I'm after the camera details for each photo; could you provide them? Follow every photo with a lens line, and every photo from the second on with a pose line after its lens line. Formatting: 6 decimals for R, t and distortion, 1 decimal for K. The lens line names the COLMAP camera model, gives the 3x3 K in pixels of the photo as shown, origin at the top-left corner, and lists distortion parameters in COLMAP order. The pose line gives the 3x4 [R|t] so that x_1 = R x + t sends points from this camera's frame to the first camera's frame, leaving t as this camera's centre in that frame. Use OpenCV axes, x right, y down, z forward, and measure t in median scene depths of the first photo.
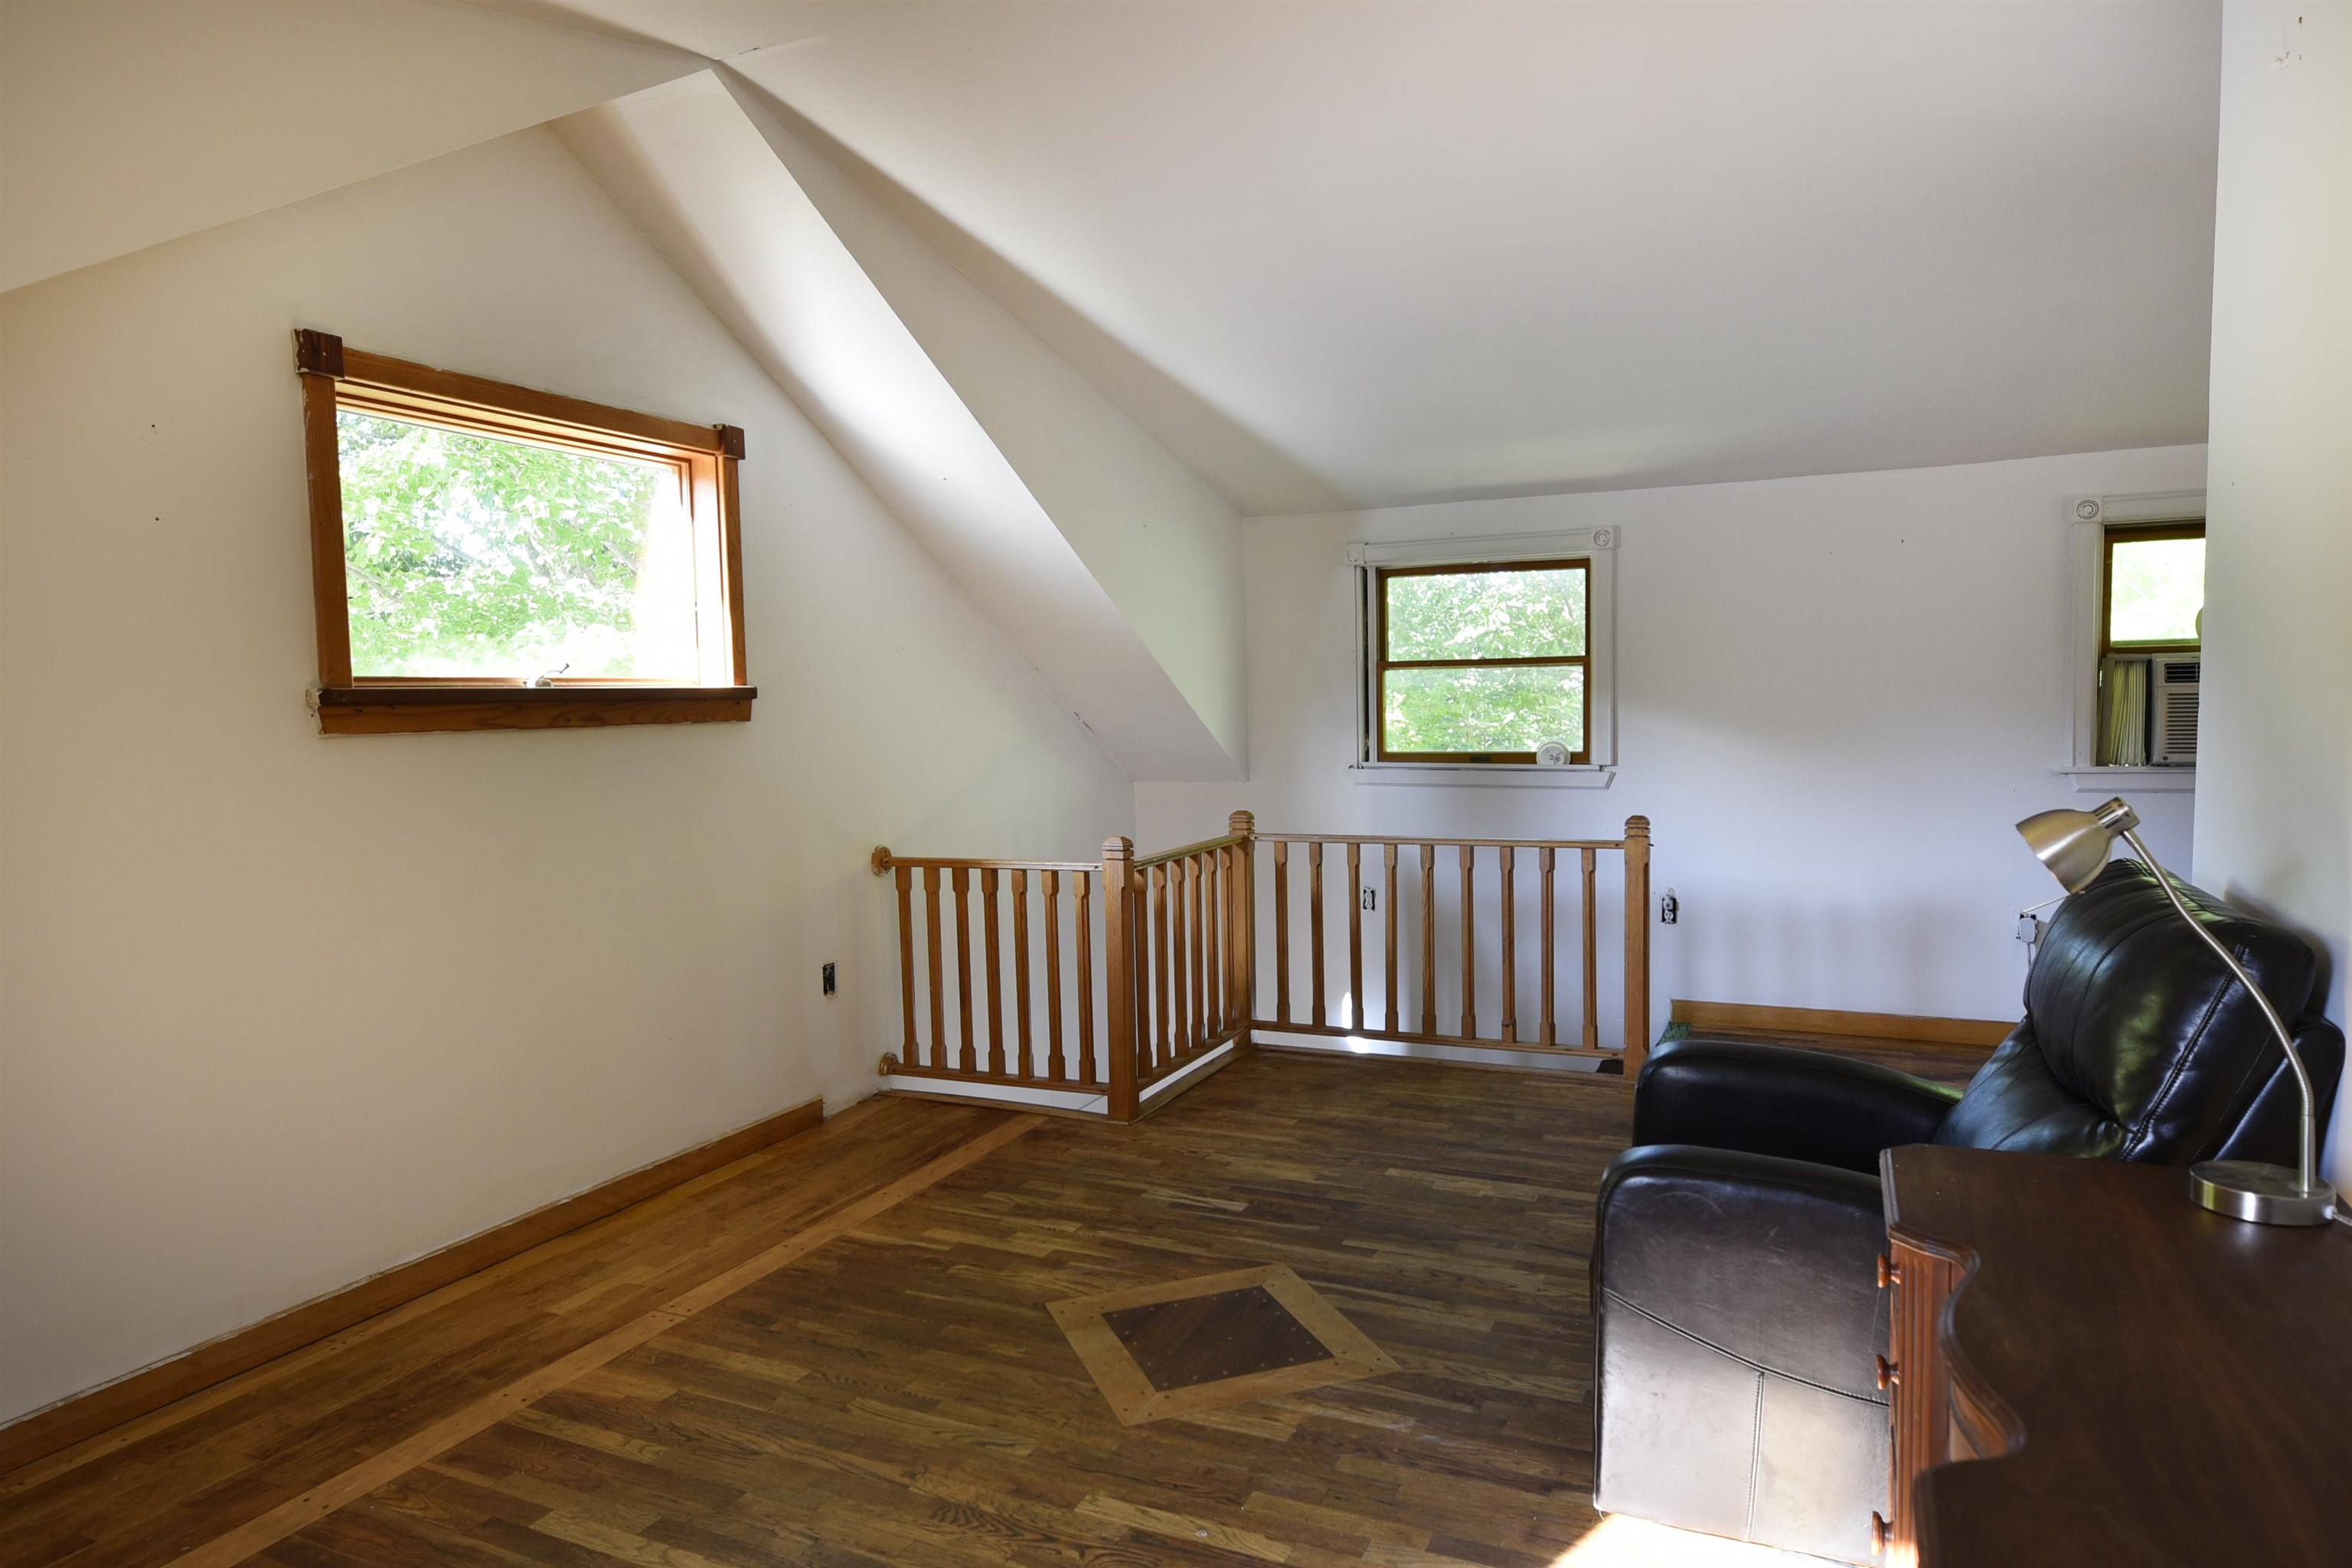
lens RADIAL K [[1442.2, 0, 1180.3], [0, 1442.2, 806.5], [0, 0, 1]] dist [0.002384, -0.002548]
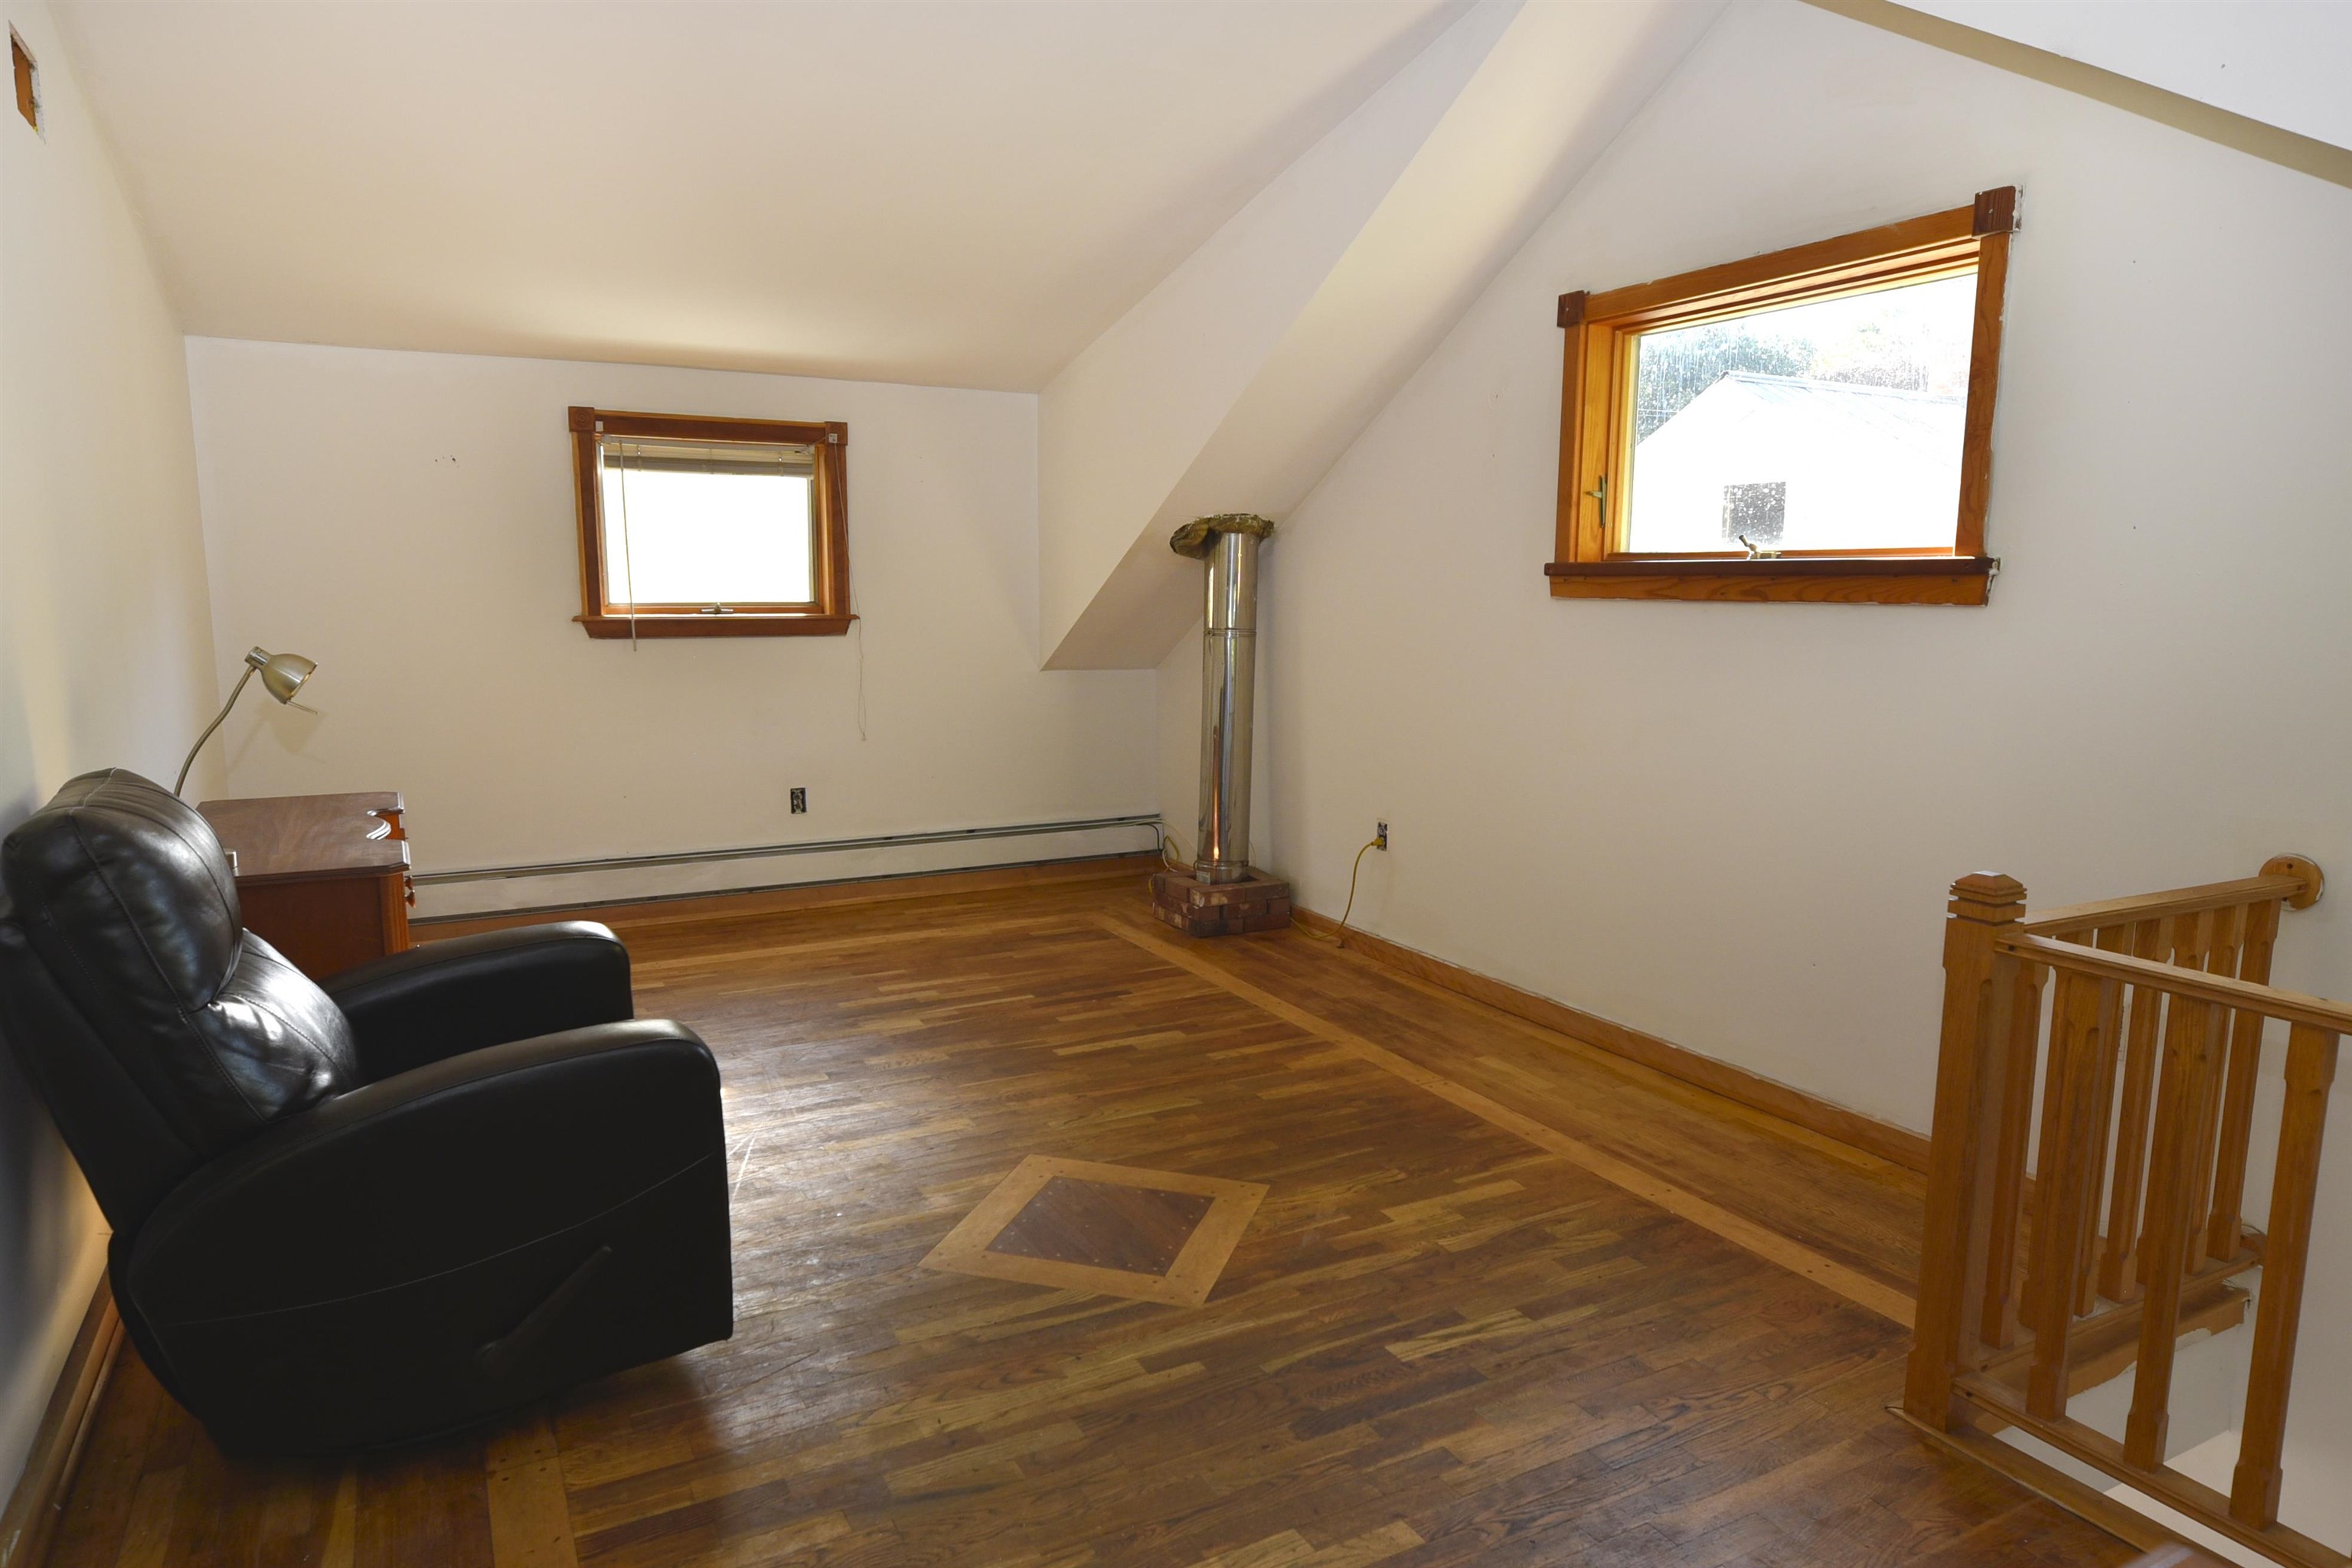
lens RADIAL K [[1442.2, 0, 1180.3], [0, 1442.2, 806.5], [0, 0, 1]] dist [0.002384, -0.002548]
pose [[-0.601492, 0.140751, -0.786382, 0.574158], [-0.052170, 0.975335, 0.214475, -0.103796], [0.797174, 0.170031, -0.579313, 1.223374]]
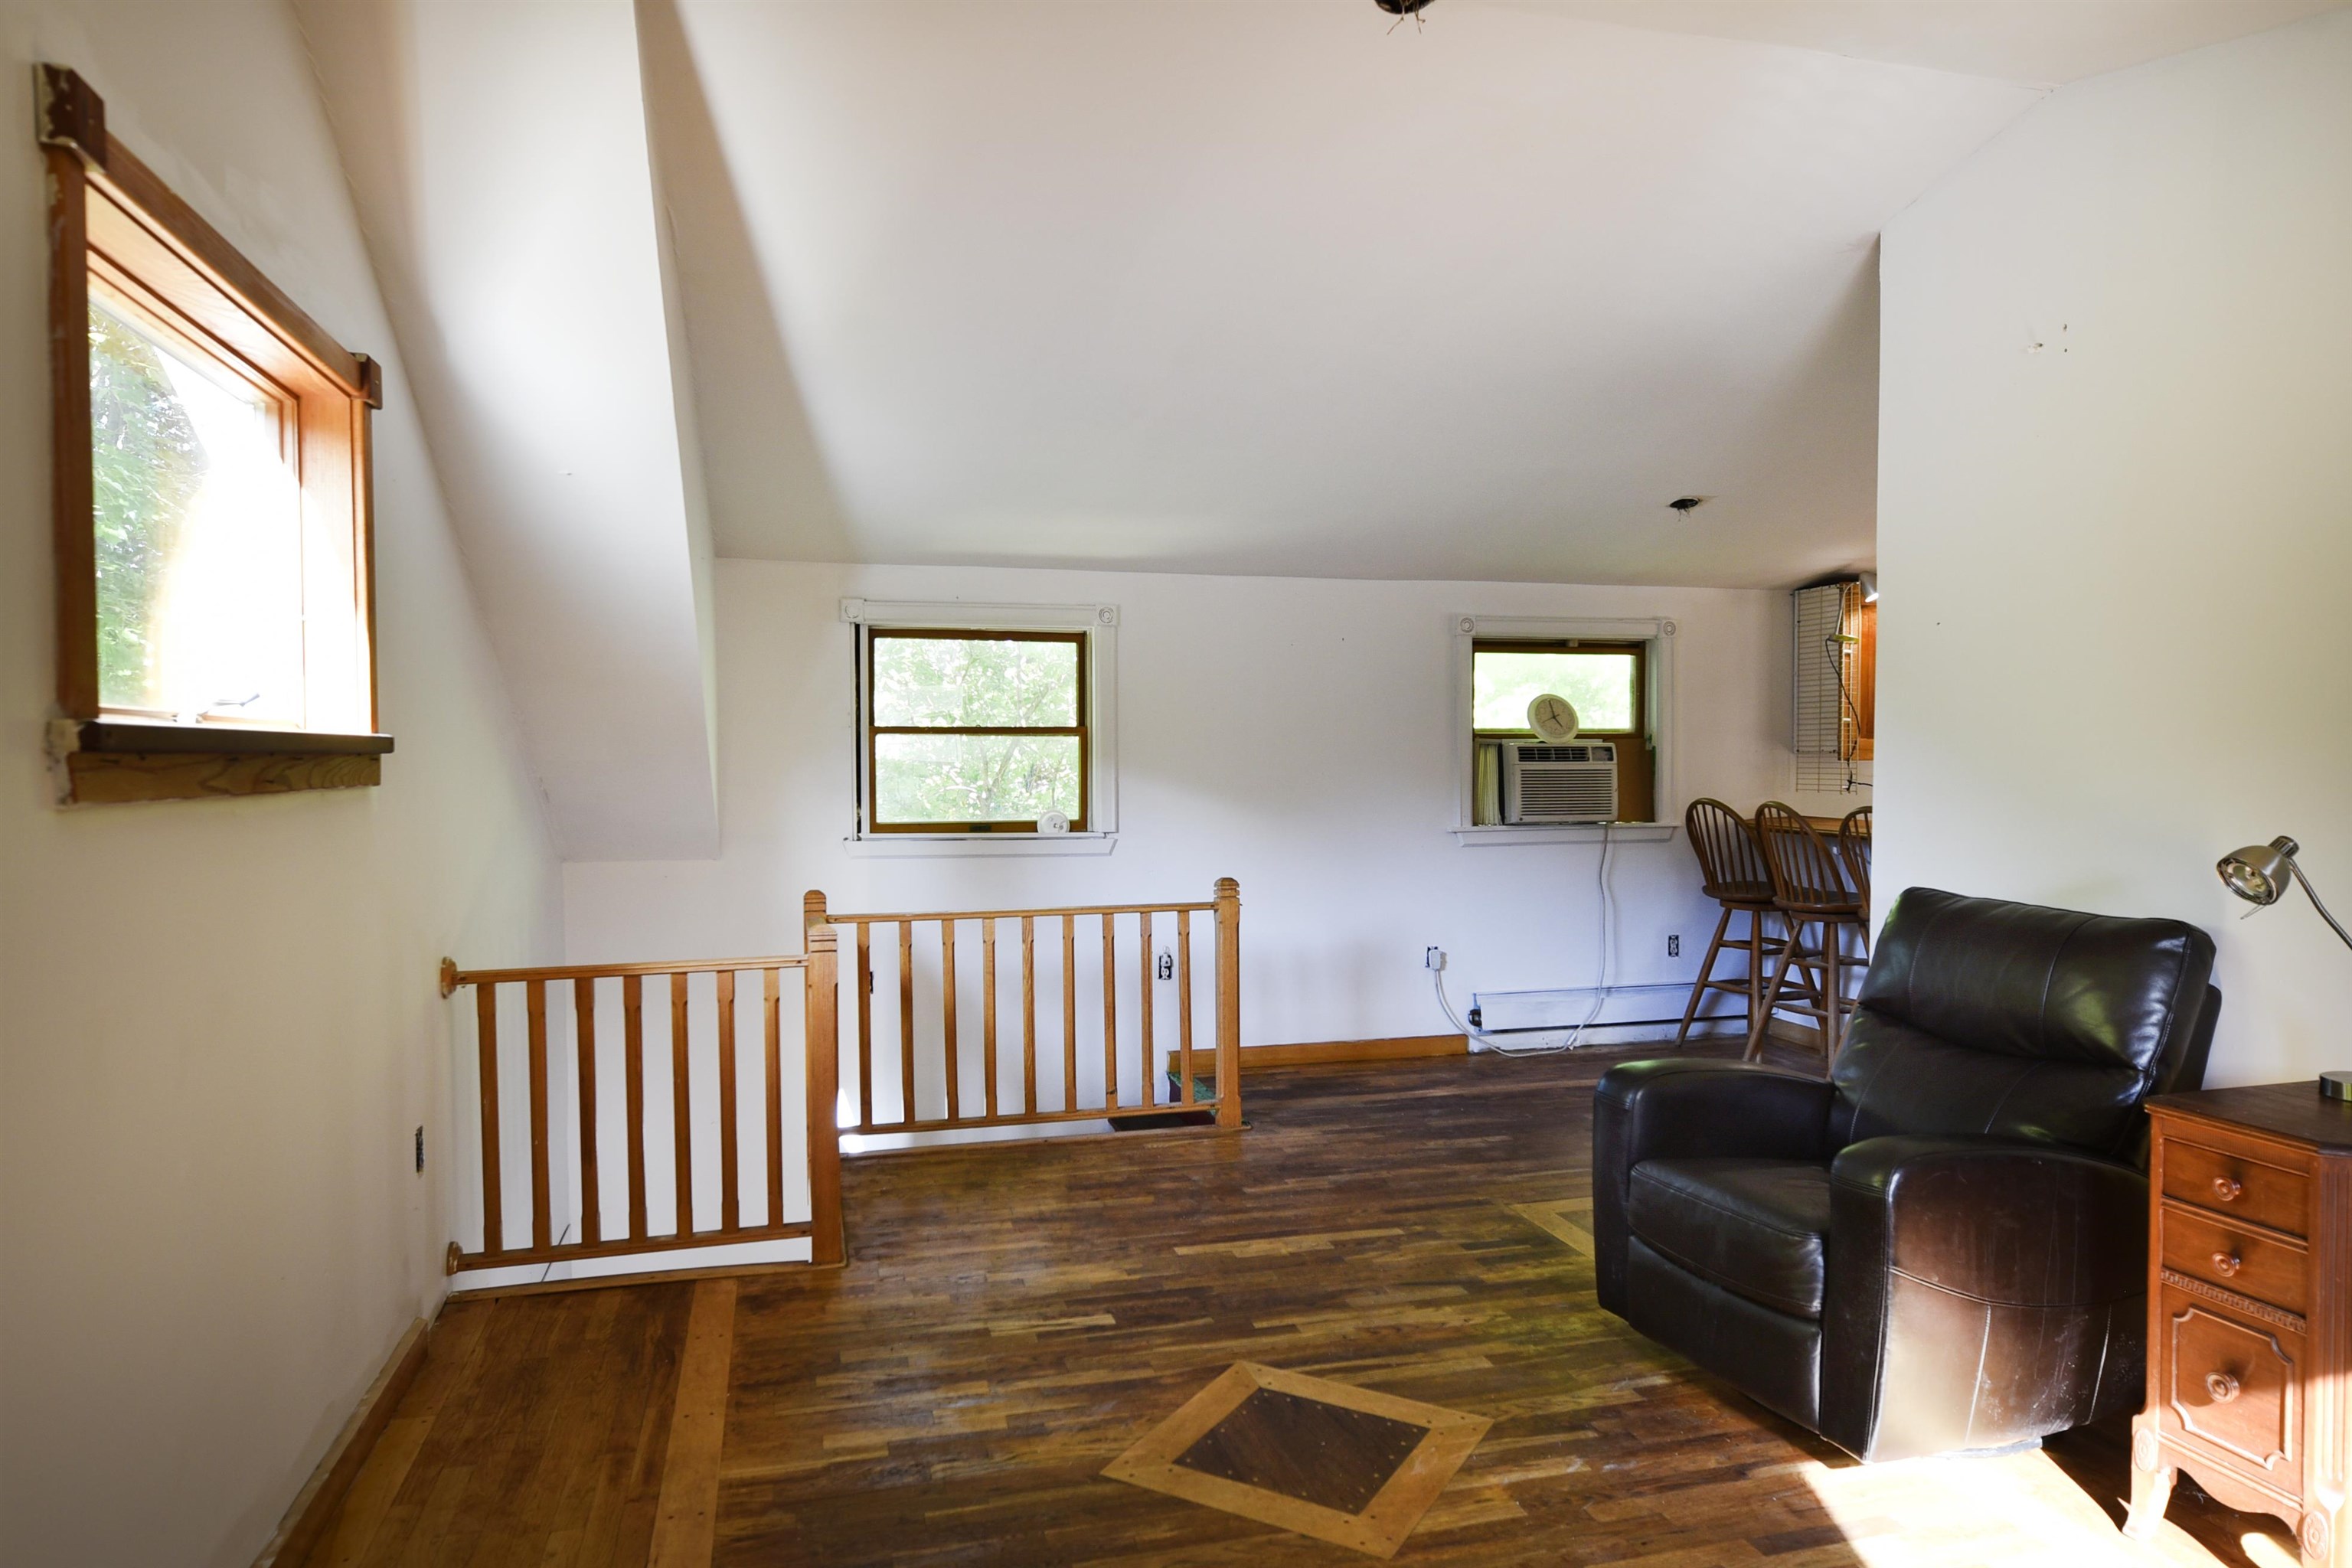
lens RADIAL K [[1442.2, 0, 1180.3], [0, 1442.2, 806.5], [0, 0, 1]] dist [0.002384, -0.002548]
pose [[0.763814, -0.004803, 0.645418, -0.493906], [0.037220, 0.998636, -0.036615, -0.010492], [-0.644362, 0.051990, 0.762951, 0.250326]]
